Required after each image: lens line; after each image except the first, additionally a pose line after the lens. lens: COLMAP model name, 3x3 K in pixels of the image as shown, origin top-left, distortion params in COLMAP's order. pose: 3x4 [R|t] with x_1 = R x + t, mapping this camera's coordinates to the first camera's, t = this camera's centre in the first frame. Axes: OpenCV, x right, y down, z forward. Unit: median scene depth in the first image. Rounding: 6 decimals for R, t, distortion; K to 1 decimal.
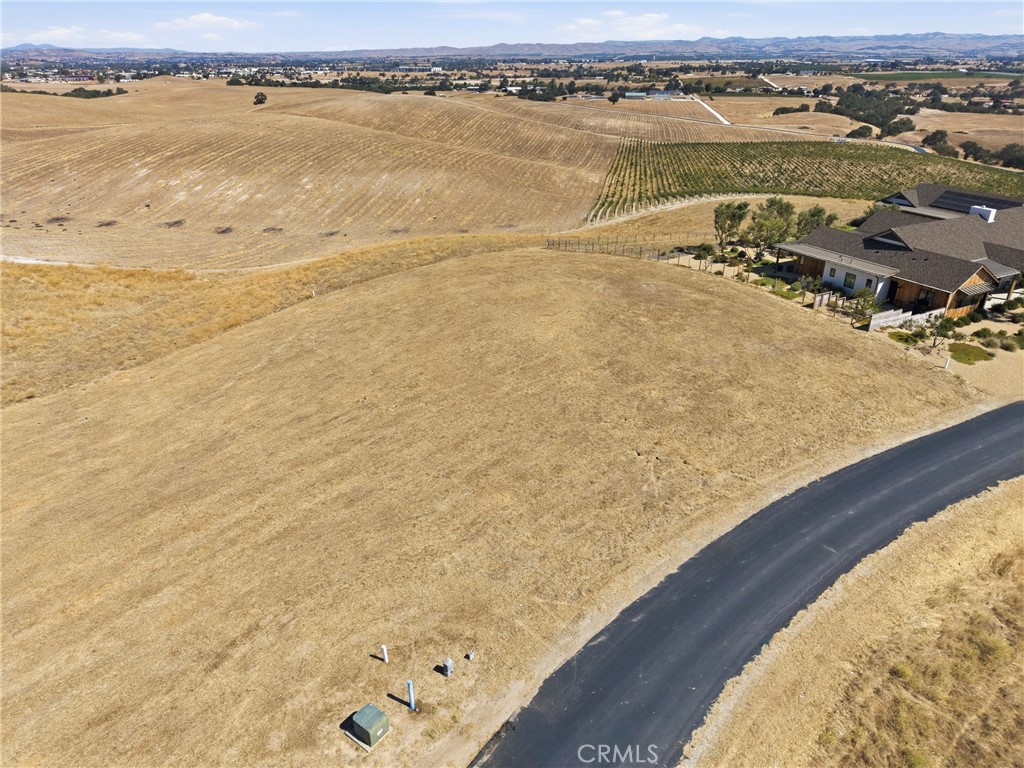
lens RADIAL K [[686.1, 0, 510.8], [0, 686.1, 383.3], [0, 0, 1]] dist [0.024140, -0.022378]
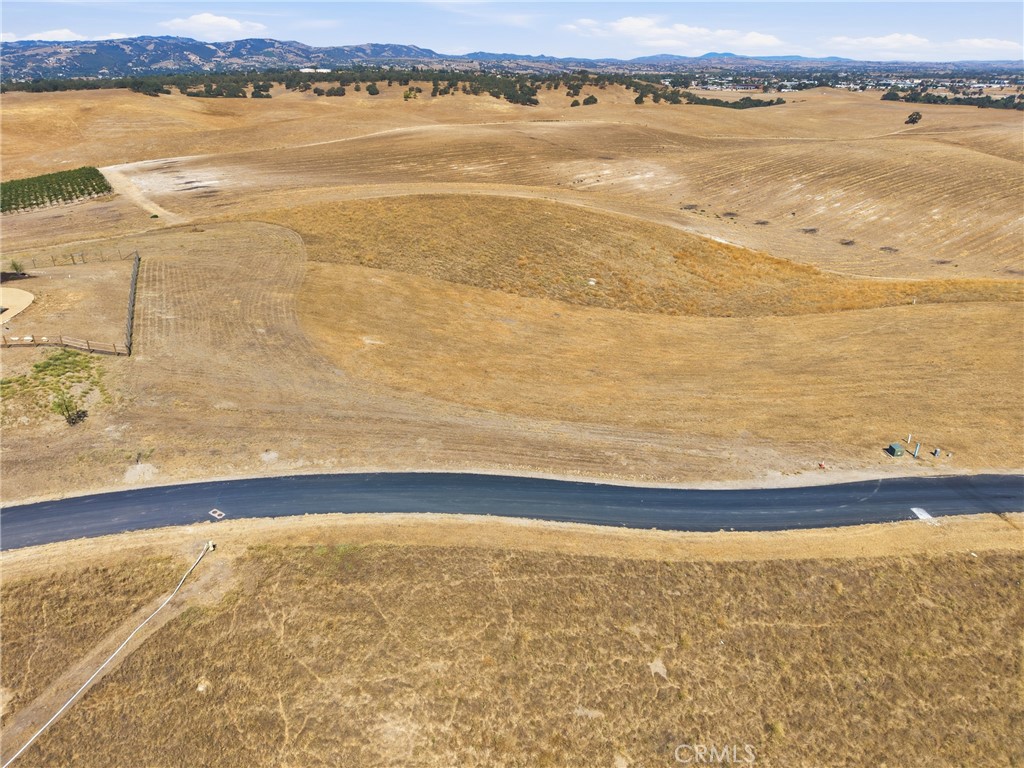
lens RADIAL K [[686.1, 0, 510.8], [0, 686.1, 383.3], [0, 0, 1]] dist [0.024140, -0.022378]
pose [[0.682529, 0.313103, -0.660394, 0.028569], [-0.319217, 0.940553, 0.116014, 0.028336], [0.657461, 0.131626, 0.741903, -0.123024]]
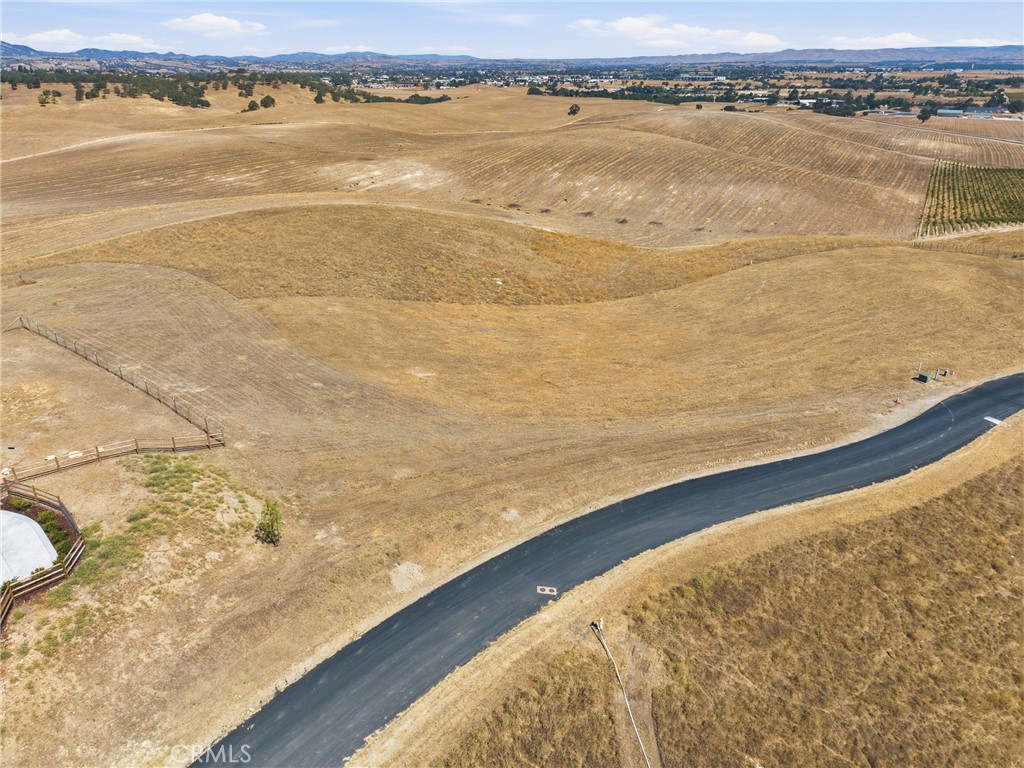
lens RADIAL K [[686.1, 0, 510.8], [0, 686.1, 383.3], [0, 0, 1]] dist [0.024140, -0.022378]
pose [[0.936145, 0.151532, -0.317286, -0.064055], [-0.153916, 0.987925, 0.017695, 0.050459], [0.316137, 0.032271, 0.948165, -0.168749]]
